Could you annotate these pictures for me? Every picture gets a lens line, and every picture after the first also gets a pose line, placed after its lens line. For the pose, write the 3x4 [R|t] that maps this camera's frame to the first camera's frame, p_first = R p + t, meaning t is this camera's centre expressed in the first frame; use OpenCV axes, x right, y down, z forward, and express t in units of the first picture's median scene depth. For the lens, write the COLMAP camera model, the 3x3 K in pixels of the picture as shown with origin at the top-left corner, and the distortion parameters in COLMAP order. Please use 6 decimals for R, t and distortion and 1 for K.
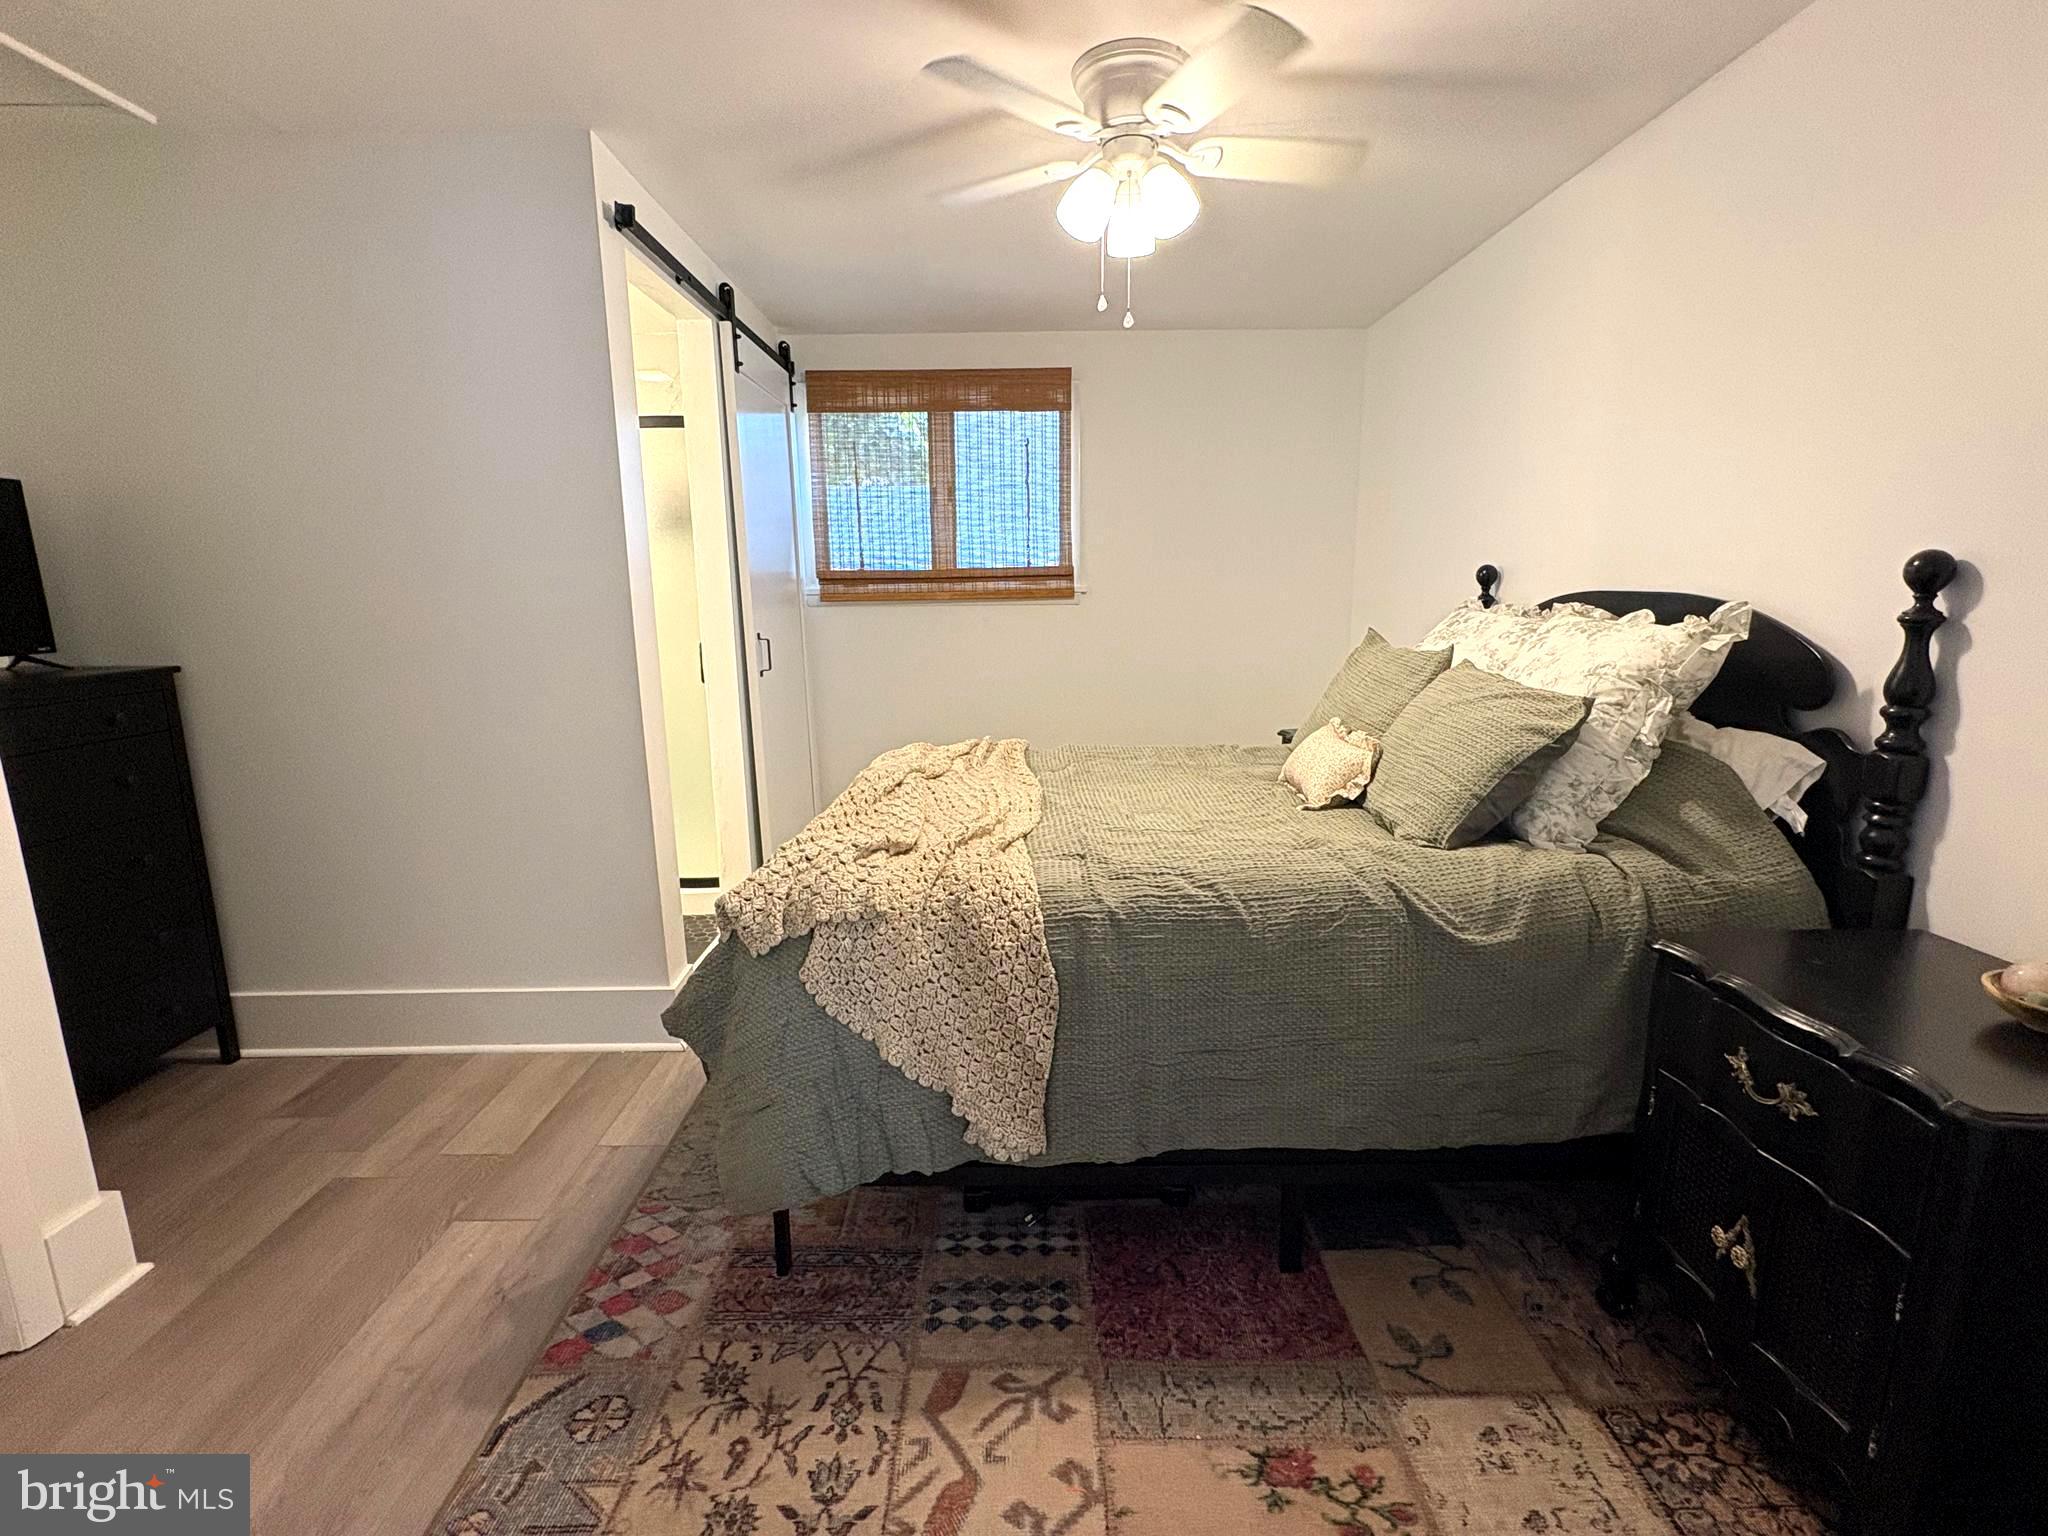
lens RADIAL K [[943.4, 0, 1024.0], [0, 943.4, 768.0], [0, 0, 1]] dist [0.003812, -0.000118]
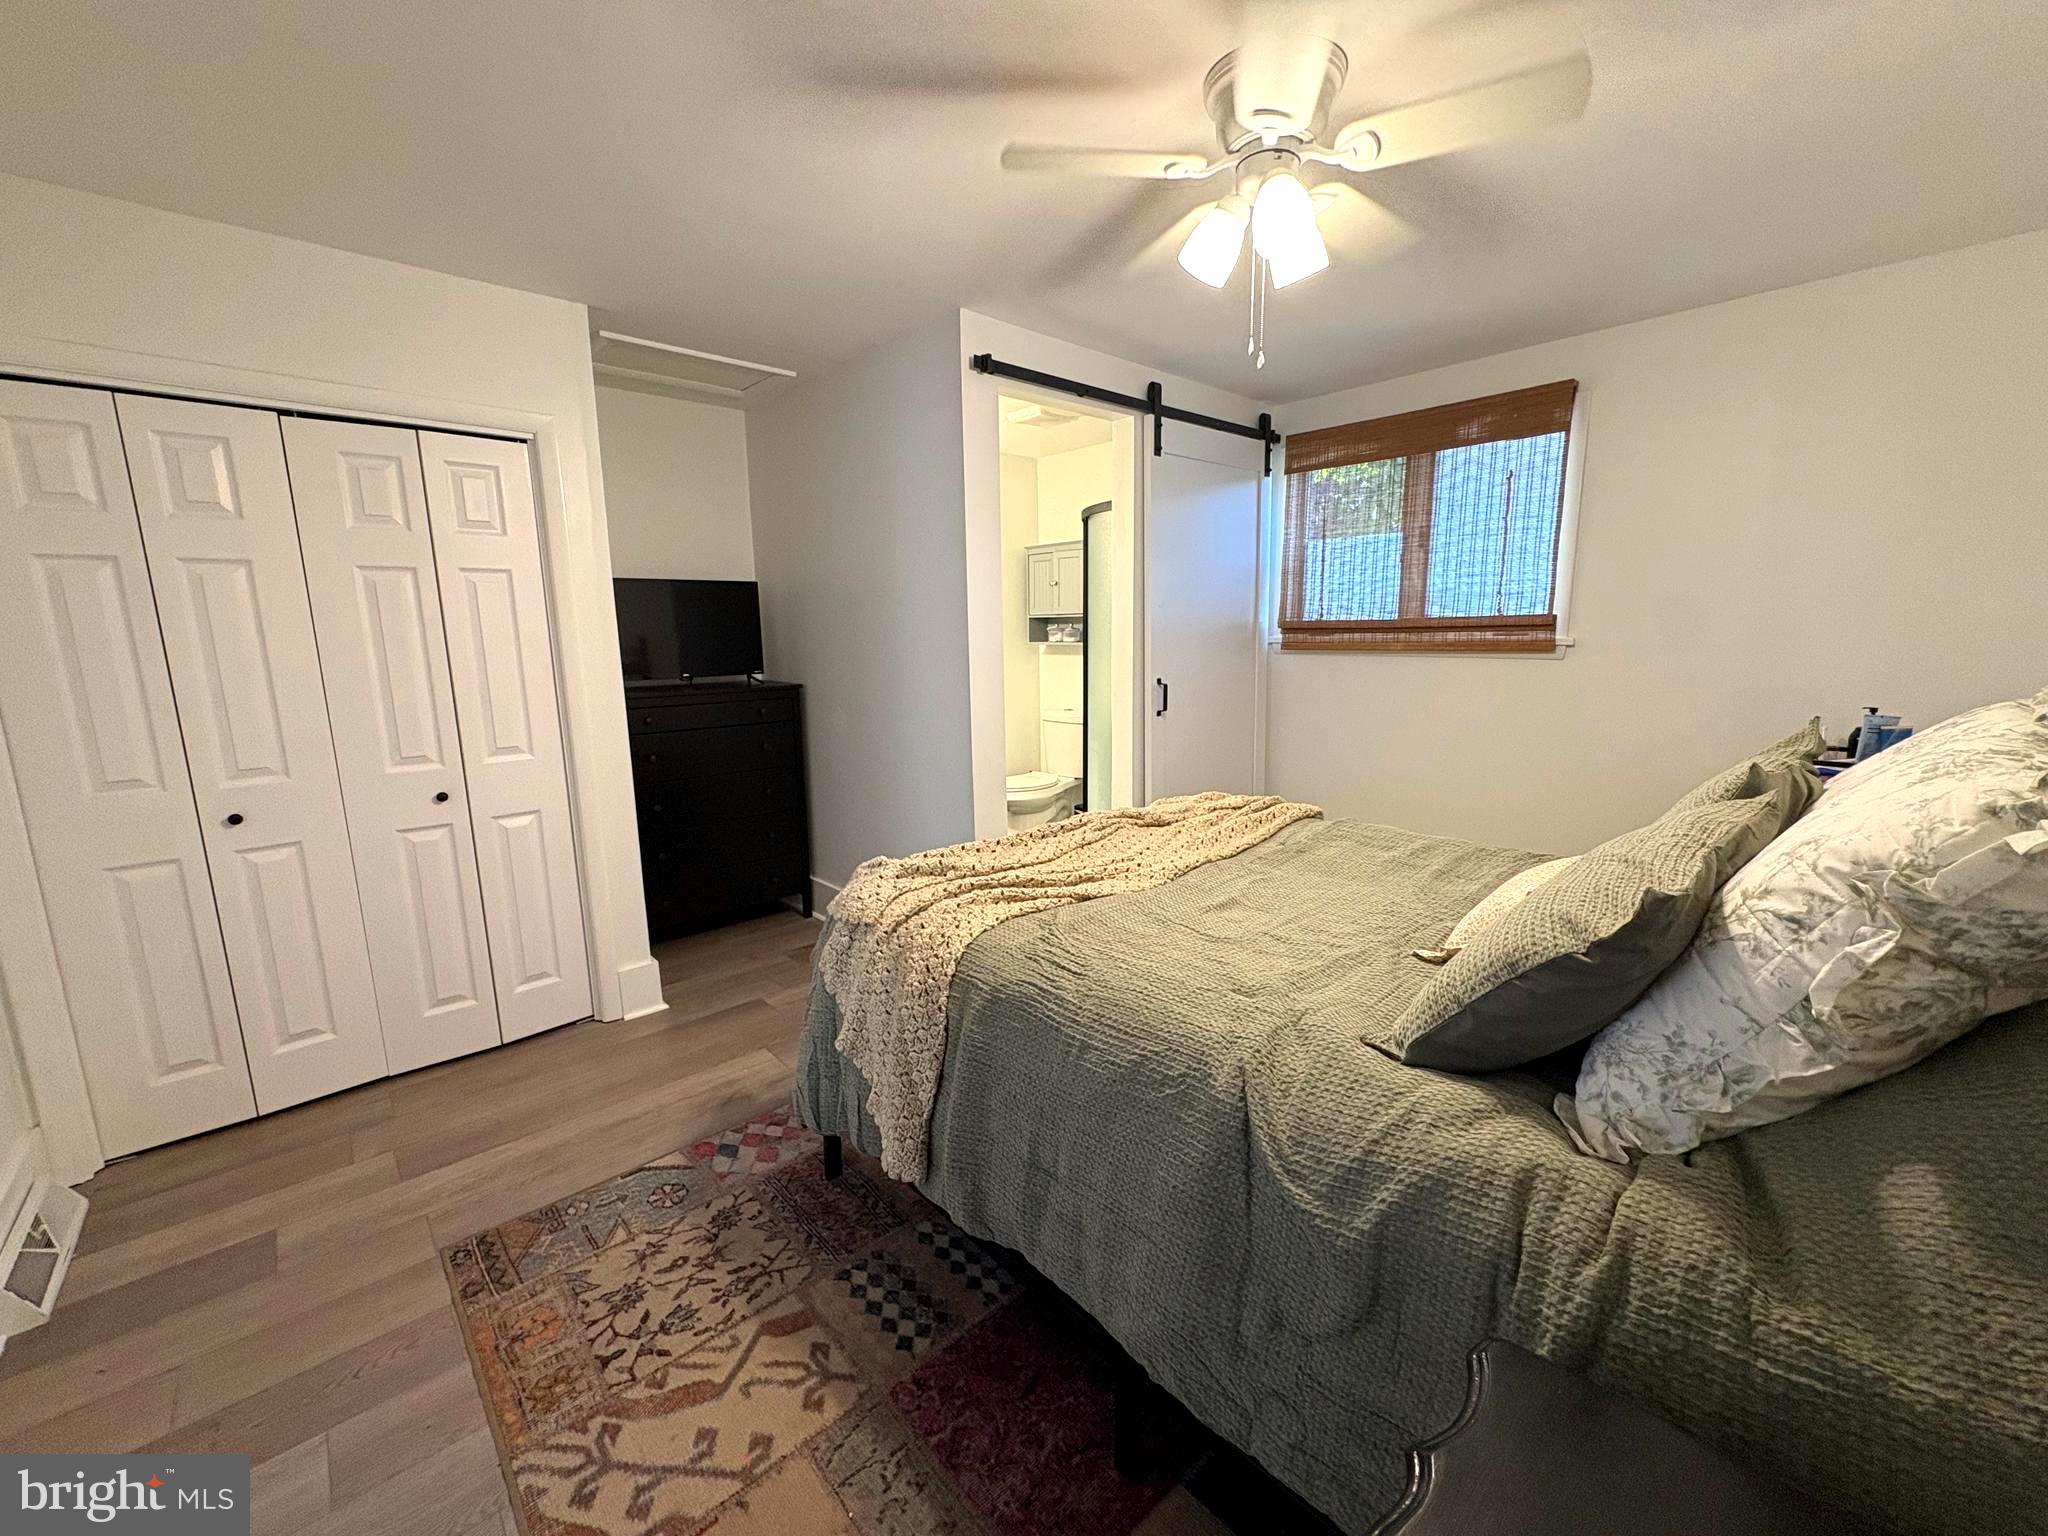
lens RADIAL K [[815.2, 0, 1024.0], [0, 815.2, 768.0], [0, 0, 1]] dist [-0.001350, 0.000051]
pose [[0.669860, 0.129128, -0.731172, 0.664780], [-0.137272, 0.989323, 0.048957, -0.113955], [0.729687, 0.067576, 0.680434, 0.391110]]
